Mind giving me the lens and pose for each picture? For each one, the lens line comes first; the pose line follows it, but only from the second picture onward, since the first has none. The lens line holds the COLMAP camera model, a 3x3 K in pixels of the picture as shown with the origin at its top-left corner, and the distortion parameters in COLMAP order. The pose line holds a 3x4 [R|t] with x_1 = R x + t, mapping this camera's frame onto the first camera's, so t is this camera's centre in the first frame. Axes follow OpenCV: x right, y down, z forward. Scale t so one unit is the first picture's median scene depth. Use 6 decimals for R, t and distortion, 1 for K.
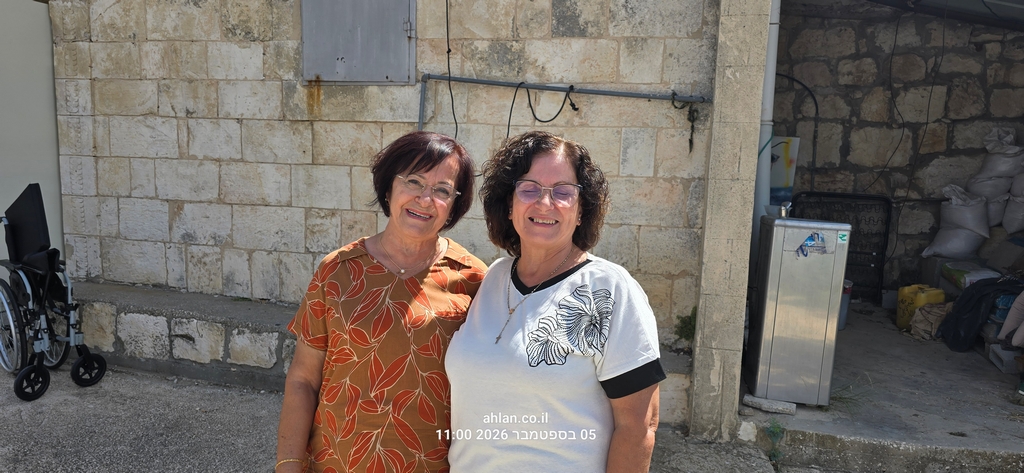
lens RADIAL K [[692.9, 0, 524.9], [0, 692.9, 259.4], [0, 0, 1]] dist [0.038951, -0.039271]
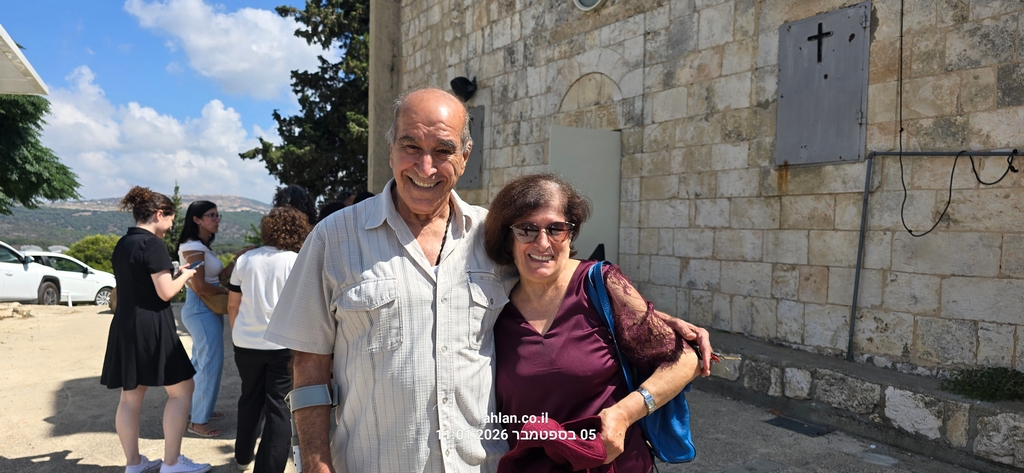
lens RADIAL K [[692.9, 0, 500.5], [0, 692.9, 258.1], [0, 0, 1]] dist [0.038951, -0.039271]
pose [[0.707016, 0.009700, -0.707131, 0.238825], [-0.091540, 0.992749, -0.077907, 0.063196], [0.701248, 0.119812, 0.702778, -0.256615]]
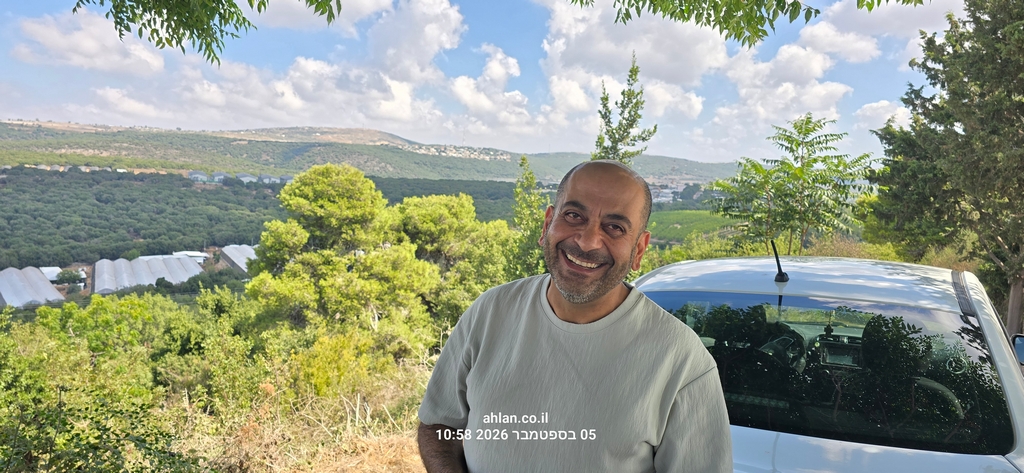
lens RADIAL K [[692.9, 0, 524.9], [0, 692.9, 260.8], [0, 0, 1]] dist [0.038951, -0.039271]
pose [[0.590967, 0.108516, -0.799364, -4.079931], [-0.143605, 0.989235, 0.028125, -0.004834], [0.793811, 0.098172, 0.600189, -0.004890]]
